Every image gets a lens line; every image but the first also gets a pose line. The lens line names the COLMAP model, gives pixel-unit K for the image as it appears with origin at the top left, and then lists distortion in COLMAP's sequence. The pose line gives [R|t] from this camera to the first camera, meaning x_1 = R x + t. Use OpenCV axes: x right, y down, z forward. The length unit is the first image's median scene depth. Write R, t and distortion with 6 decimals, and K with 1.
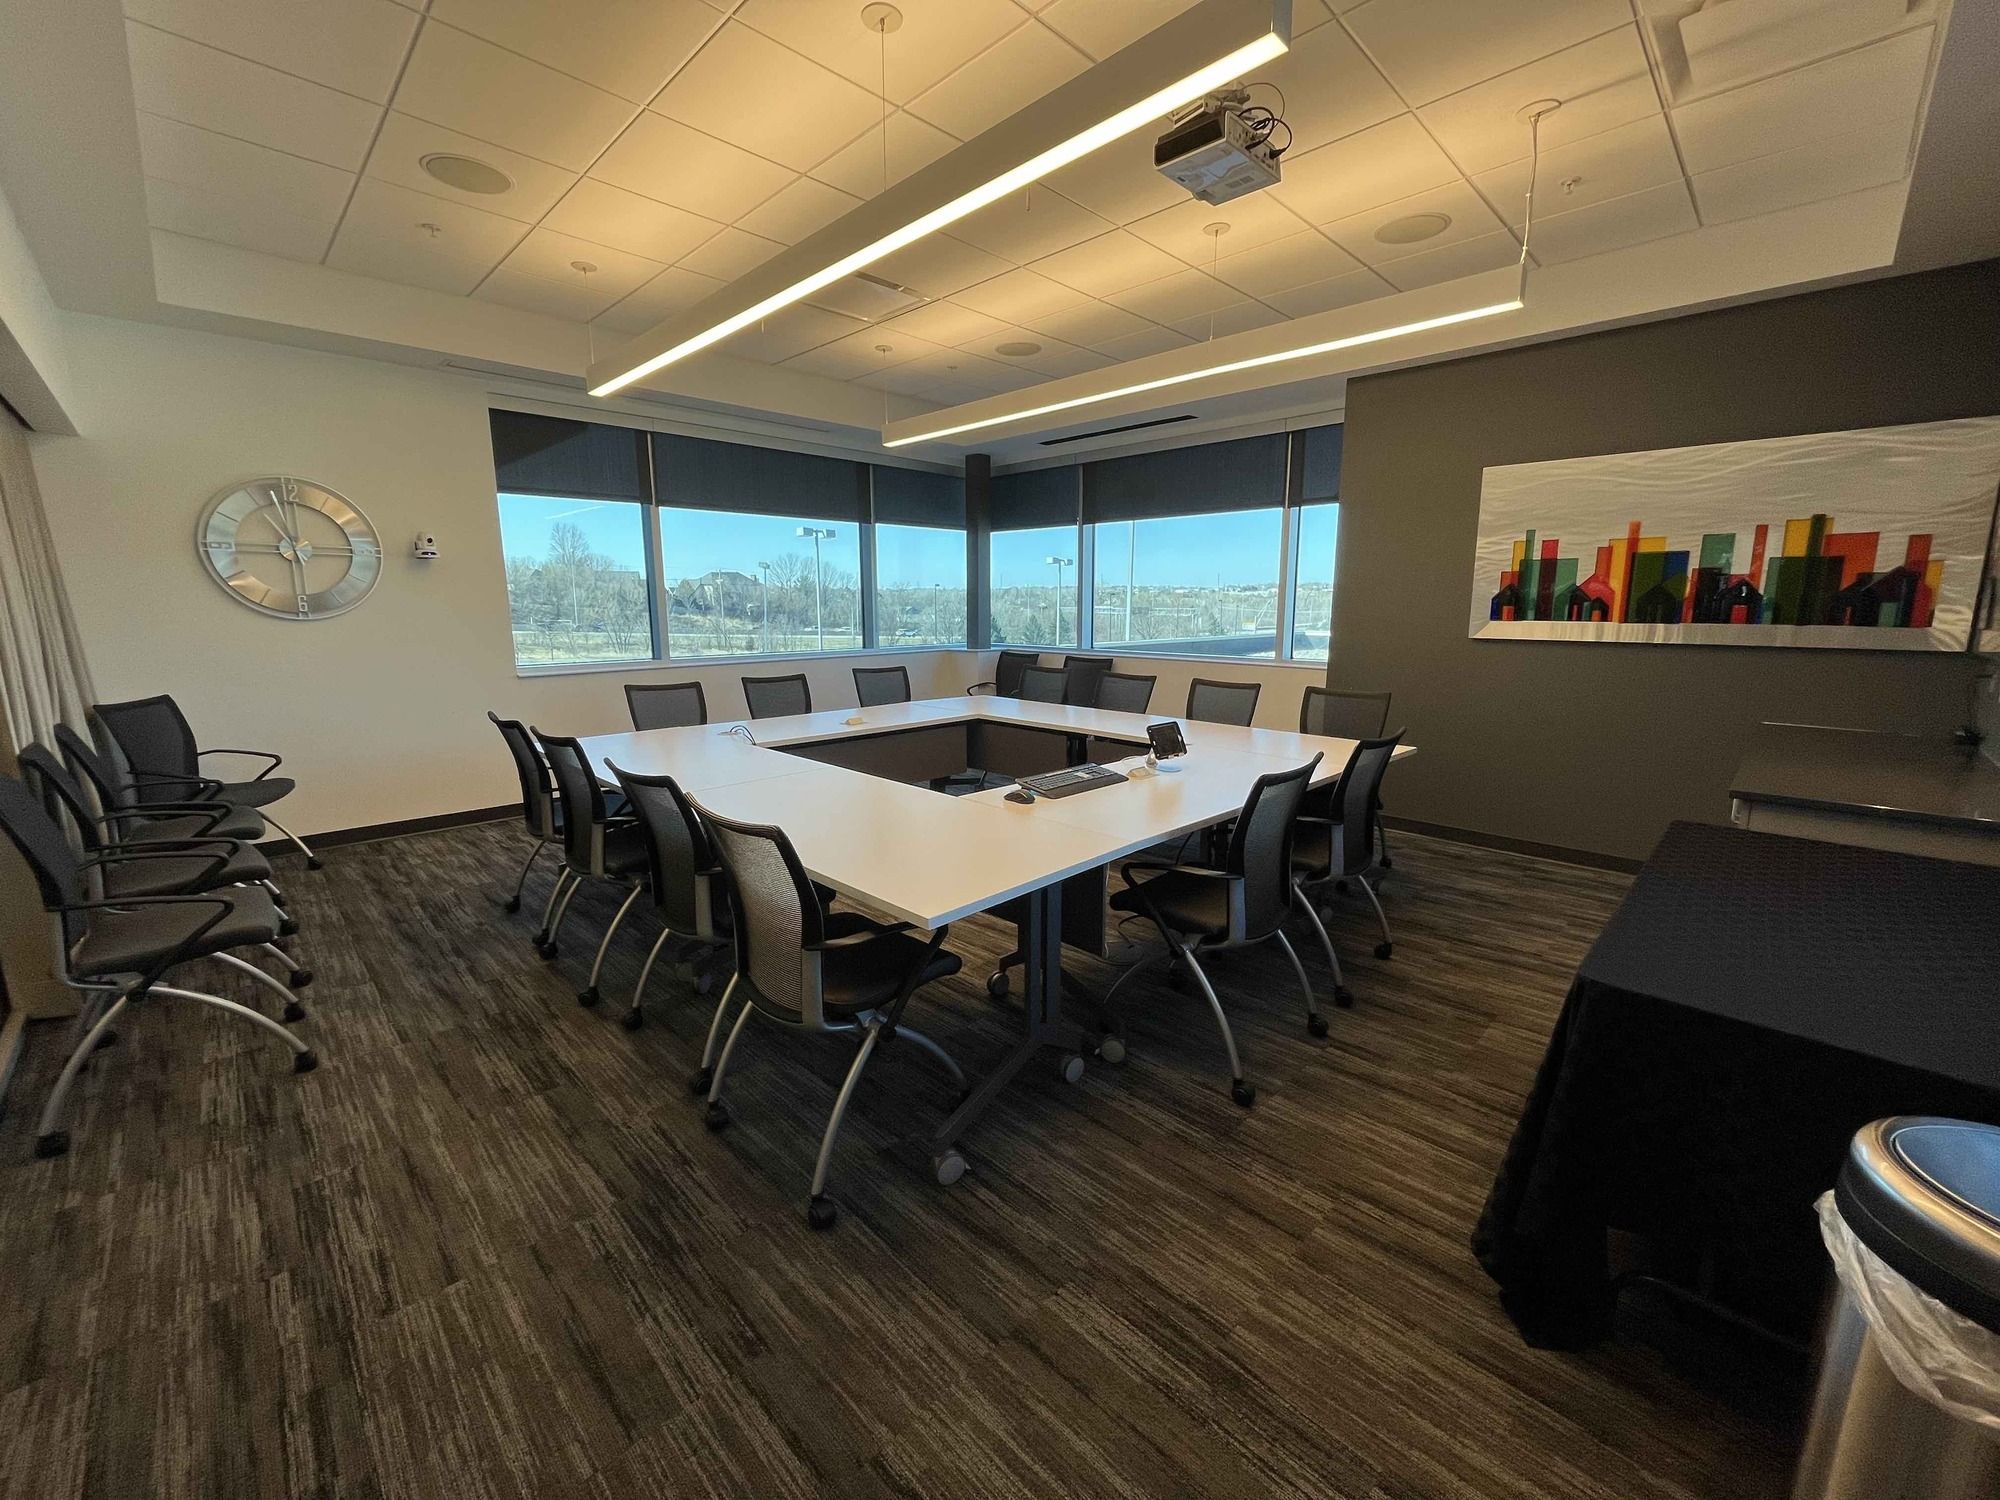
lens RADIAL K [[802.1, 0, 1017.0], [0, 802.1, 750.1], [0, 0, 1]] dist [0.000320, 0.000322]
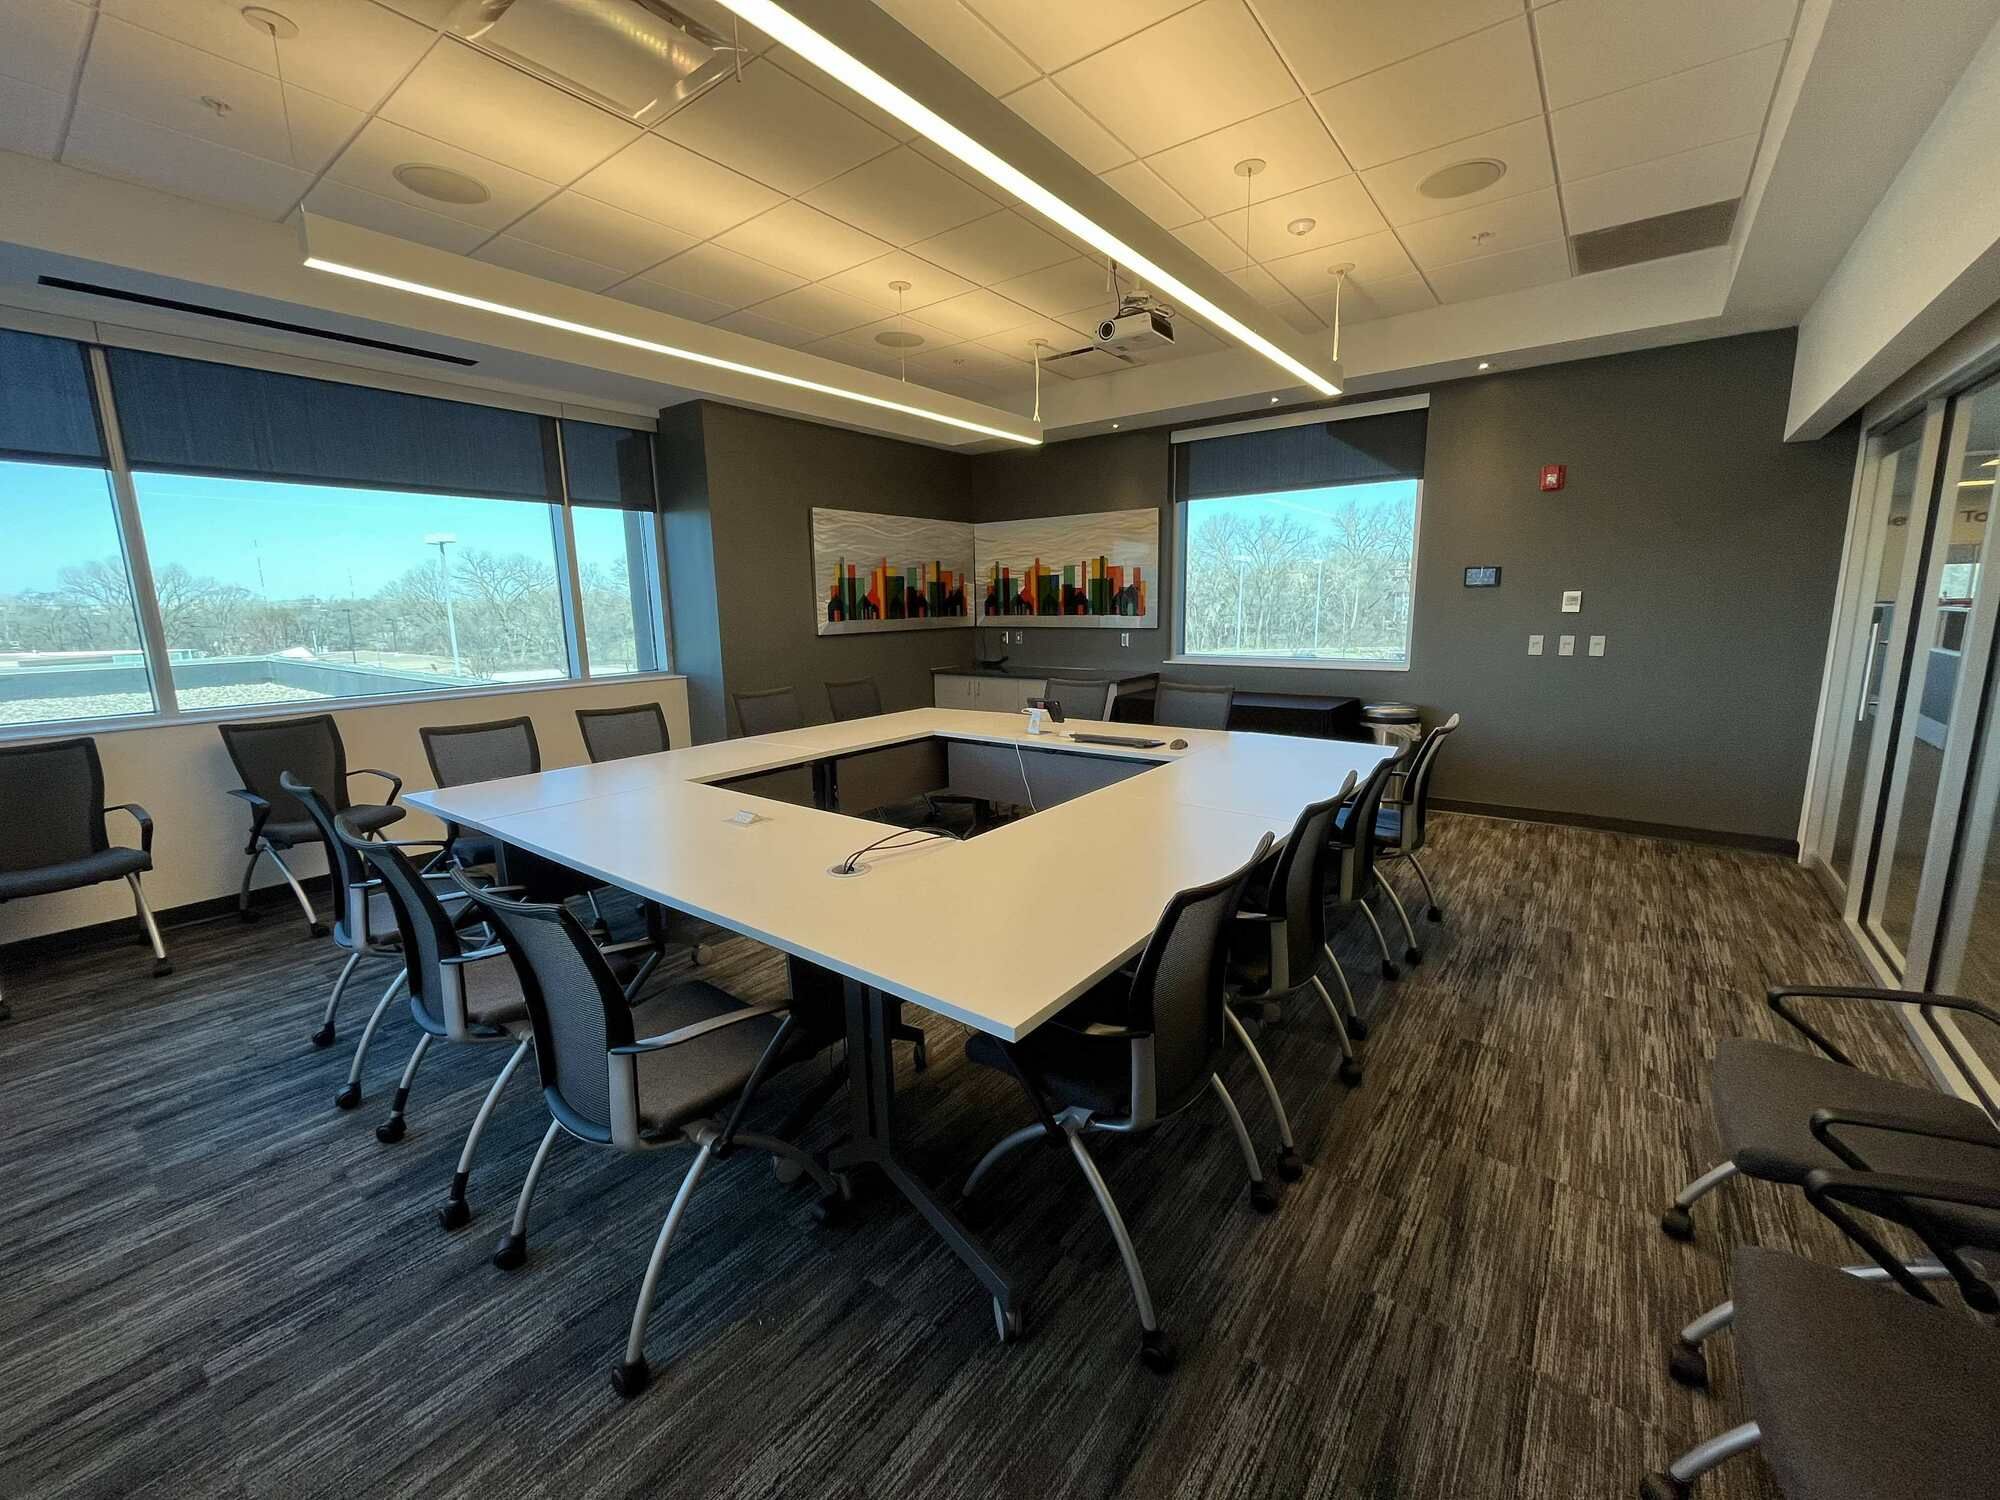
lens RADIAL K [[802.1, 0, 1016.2], [0, 802.1, 740.8], [0, 0, 1]] dist [0.000320, 0.000322]
pose [[-0.135346, -0.167094, 0.976607, -1.277683], [0.200041, 0.960770, 0.192108, -0.261266], [-0.970394, 0.221363, -0.096610, 1.377704]]
